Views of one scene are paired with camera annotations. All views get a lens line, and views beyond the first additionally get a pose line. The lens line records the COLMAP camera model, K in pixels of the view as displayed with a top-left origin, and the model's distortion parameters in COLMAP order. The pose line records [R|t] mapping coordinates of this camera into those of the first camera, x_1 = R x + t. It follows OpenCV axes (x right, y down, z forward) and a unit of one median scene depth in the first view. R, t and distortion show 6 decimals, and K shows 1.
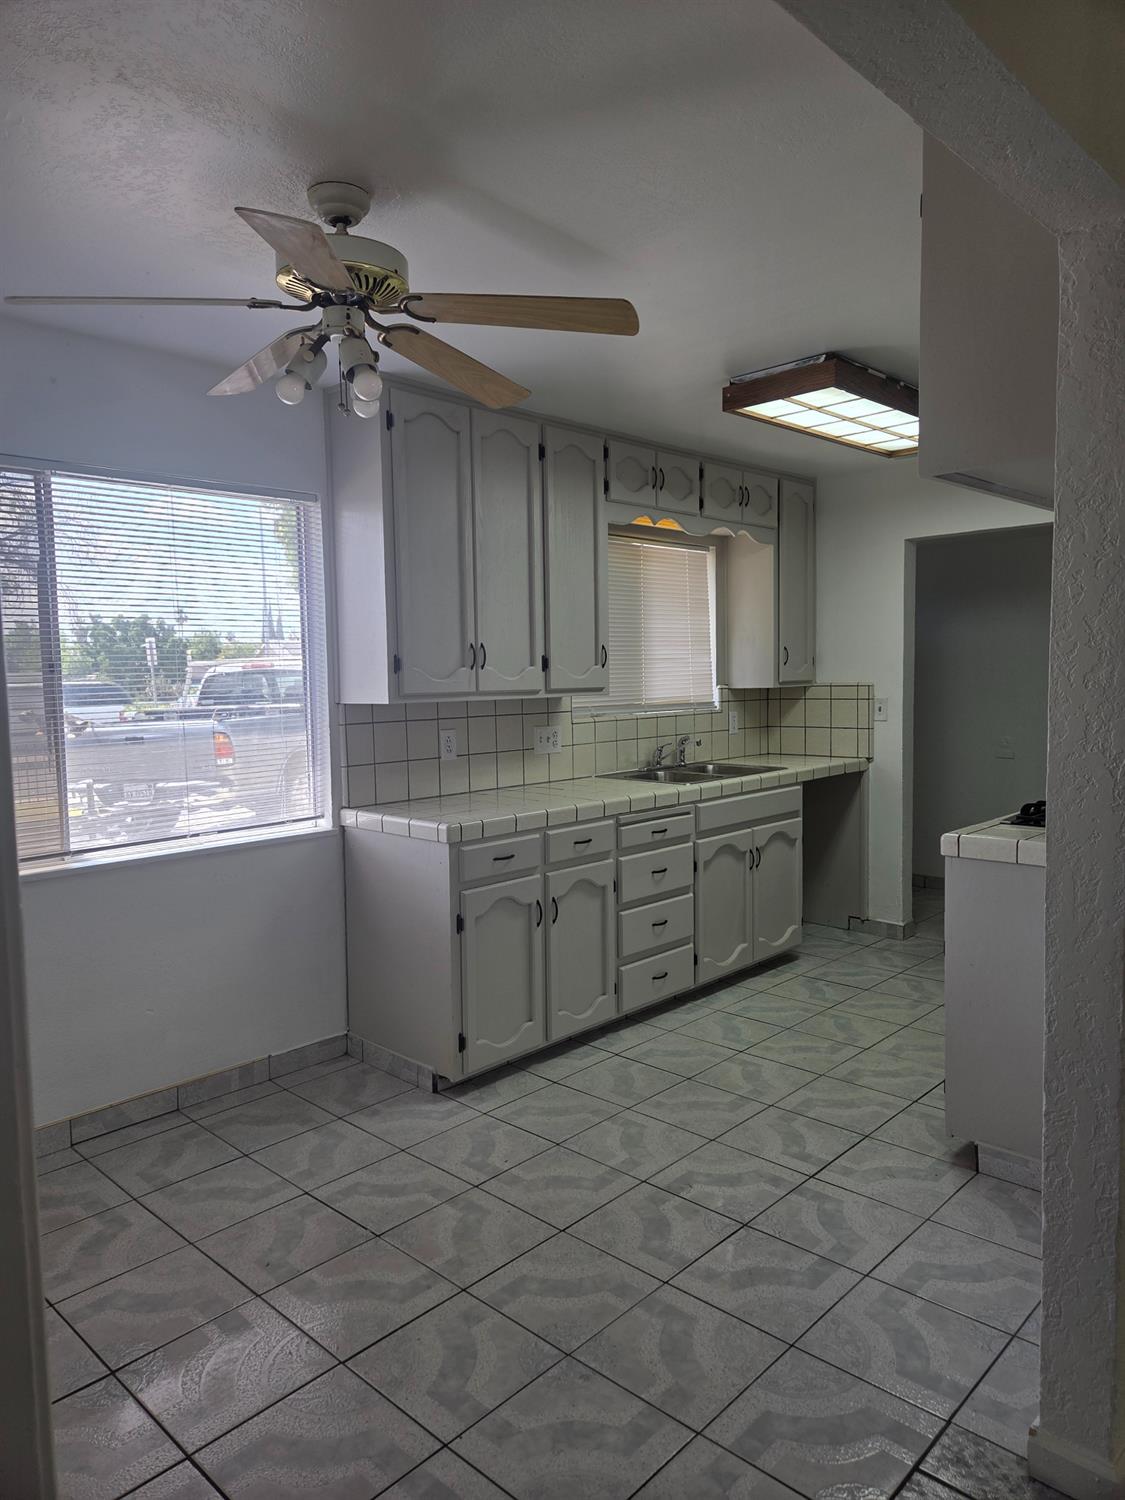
lens RADIAL K [[997.6, 0, 565.7], [0, 997.6, 742.1], [0, 0, 1]] dist [0.070165, -0.052670]
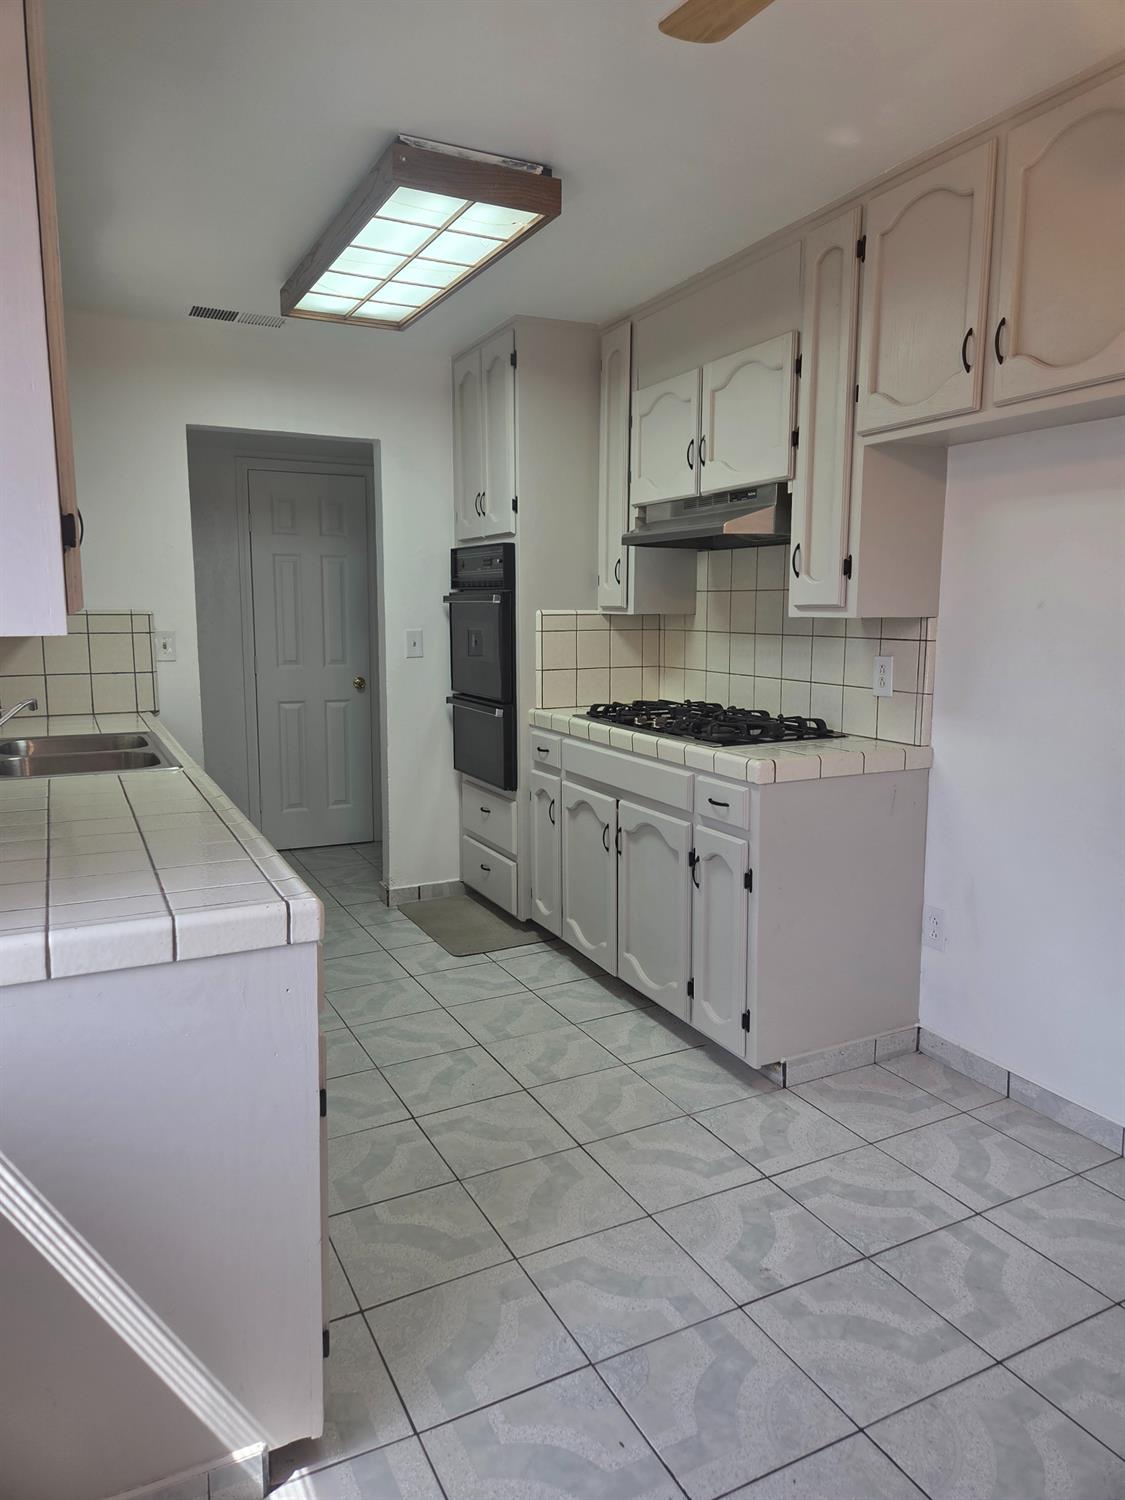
lens RADIAL K [[997.6, 0, 565.7], [0, 997.6, 742.1], [0, 0, 1]] dist [0.070165, -0.052670]
pose [[0.339808, -0.111659, 0.933843, -0.478351], [0.056468, 0.993558, 0.098252, -0.028279], [-0.938798, 0.019346, 0.343925, 0.706749]]
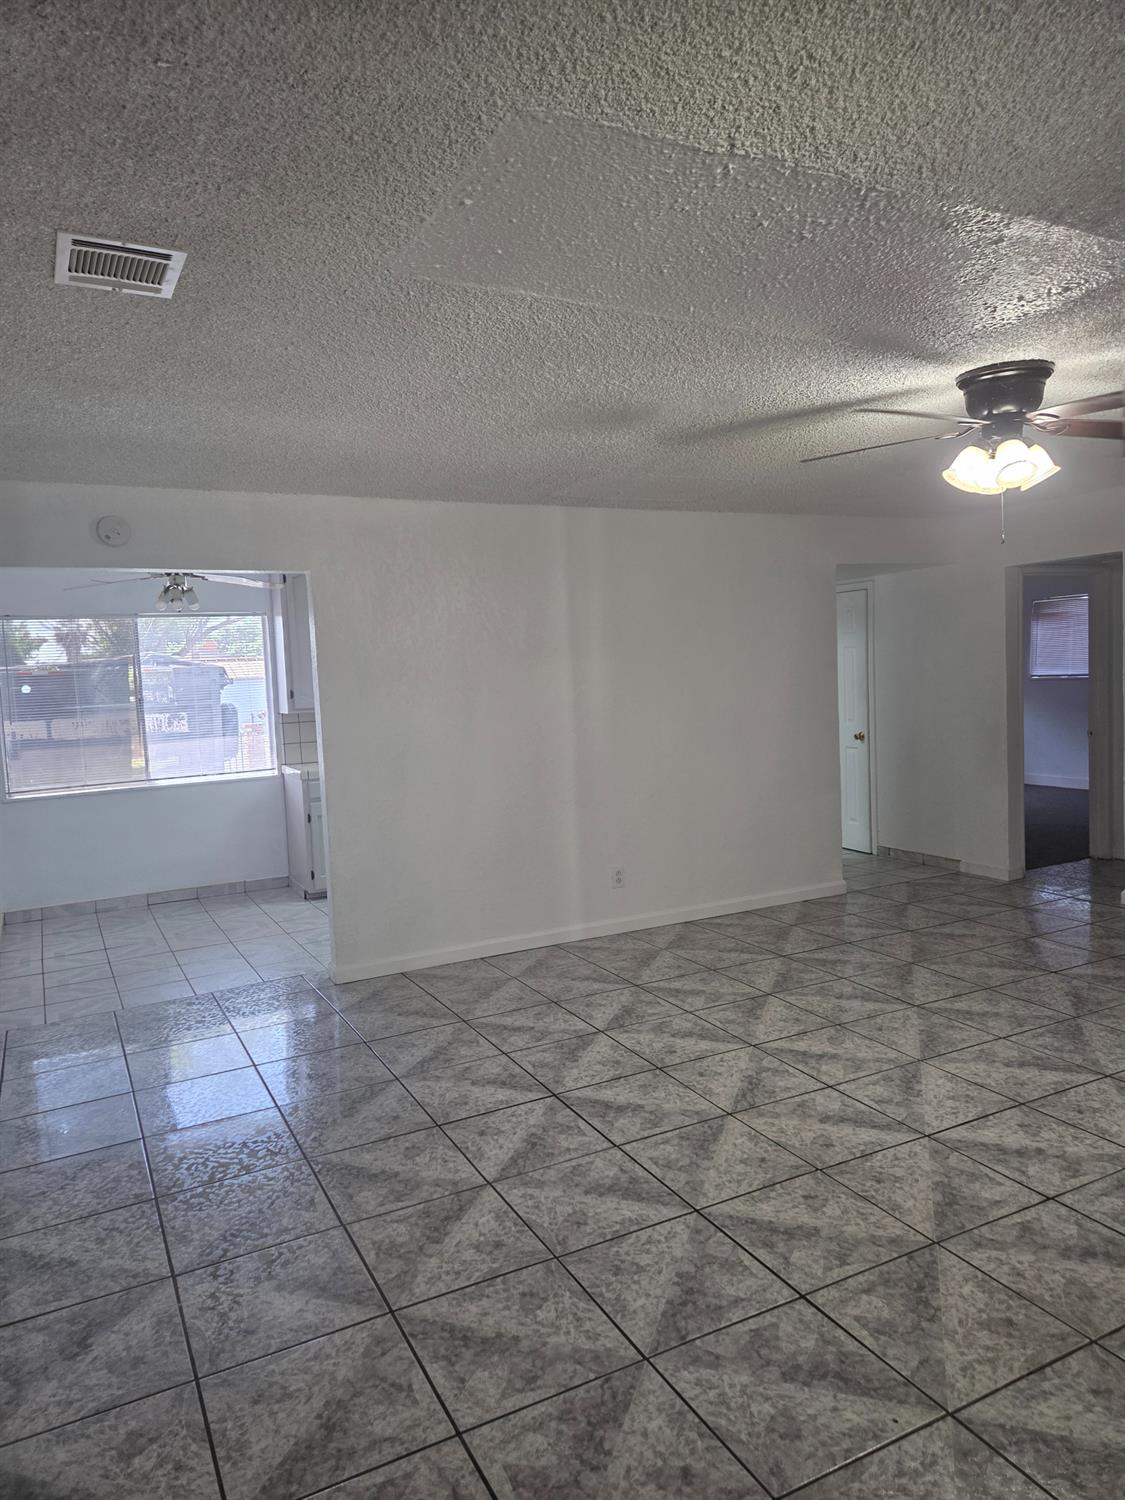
lens RADIAL K [[997.6, 0, 565.7], [0, 997.6, 742.1], [0, 0, 1]] dist [0.070165, -0.052670]
pose [[0.943962, 0.002563, -0.330045, 1.118649], [-0.000202, 0.999974, 0.007187, 0.005598], [0.330054, -0.006717, 0.943938, -0.826782]]
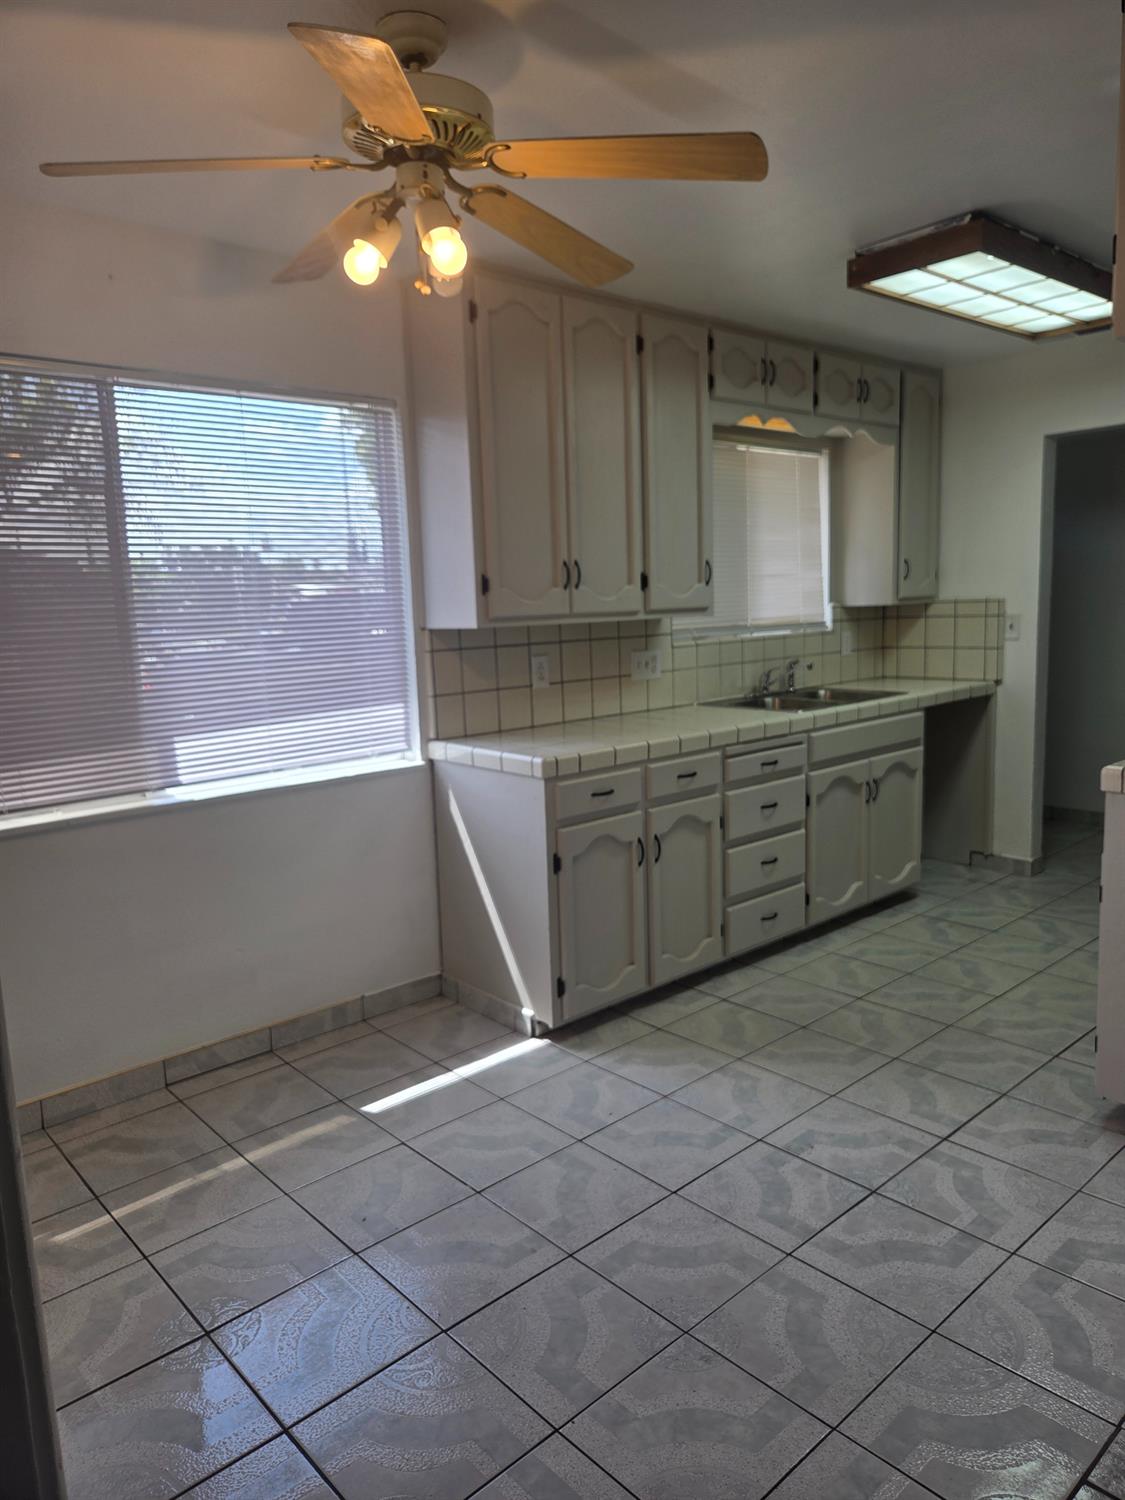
lens RADIAL K [[1021.8, 0, 583.1], [0, 1021.8, 738.6], [0, 0, 1]] dist [0.057766, -0.044531]
pose [[0.997480, -0.005966, -0.070696, -0.012708], [0.010873, 0.997541, 0.069234, -0.000769], [0.070109, -0.069828, 0.995092, 0.057632]]
